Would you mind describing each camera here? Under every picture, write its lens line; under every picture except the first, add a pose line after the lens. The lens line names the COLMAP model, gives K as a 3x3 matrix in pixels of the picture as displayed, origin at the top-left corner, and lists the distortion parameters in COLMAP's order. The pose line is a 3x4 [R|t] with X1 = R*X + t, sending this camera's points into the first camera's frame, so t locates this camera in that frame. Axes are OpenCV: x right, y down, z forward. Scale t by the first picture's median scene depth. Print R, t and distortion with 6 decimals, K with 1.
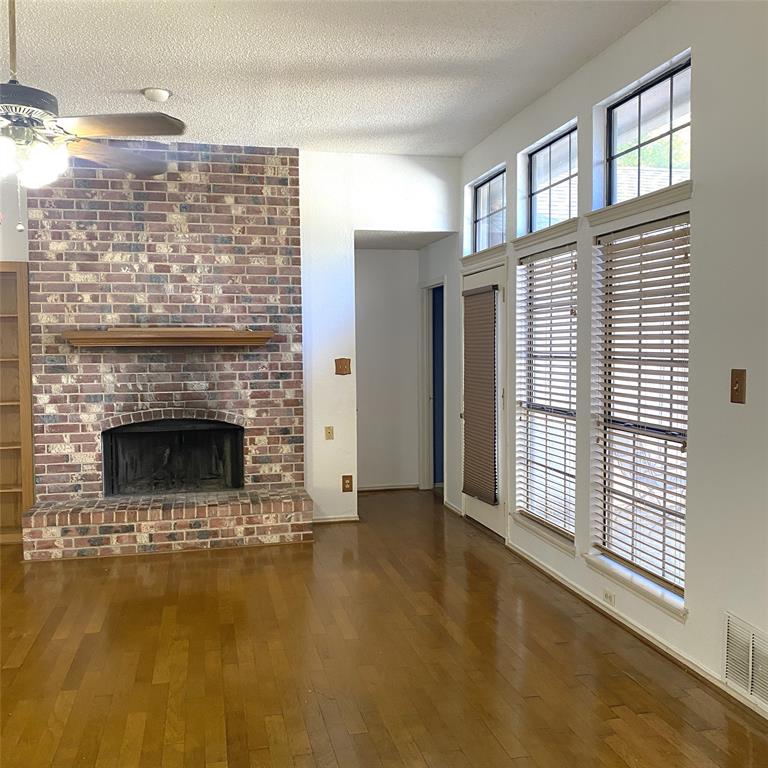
lens RADIAL K [[761.2, 0, 384.0], [0, 761.2, 373.7], [0, 0, 1]] dist [0.112503, -0.301415]
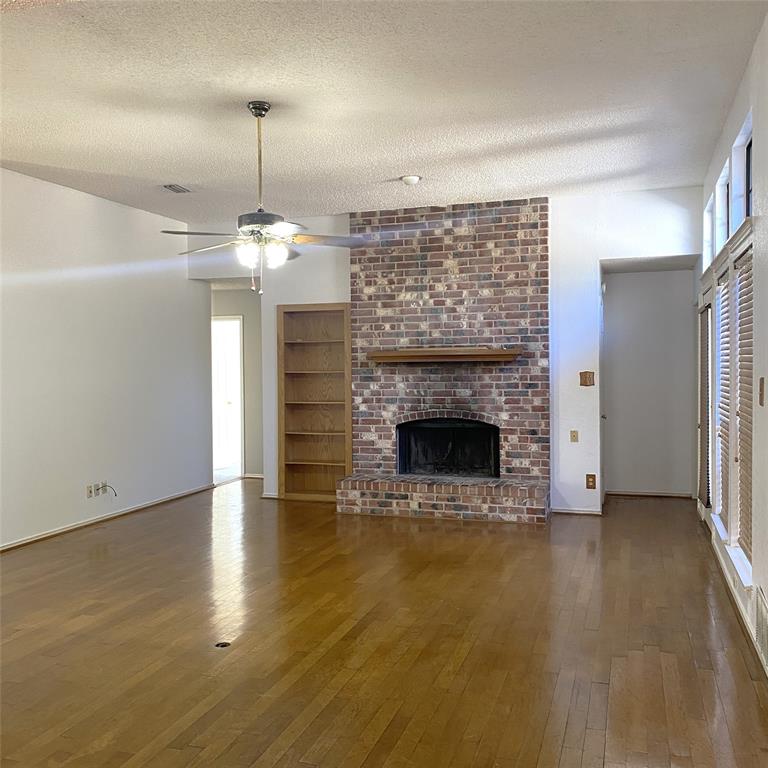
lens RADIAL K [[761.2, 0, 384.0], [0, 761.2, 373.7], [0, 0, 1]] dist [0.112503, -0.301415]
pose [[0.856566, 0.003508, -0.516025, 0.300980], [-0.016007, 0.999676, -0.019776, 0.011354], [0.515789, 0.025199, 0.856345, -0.158459]]
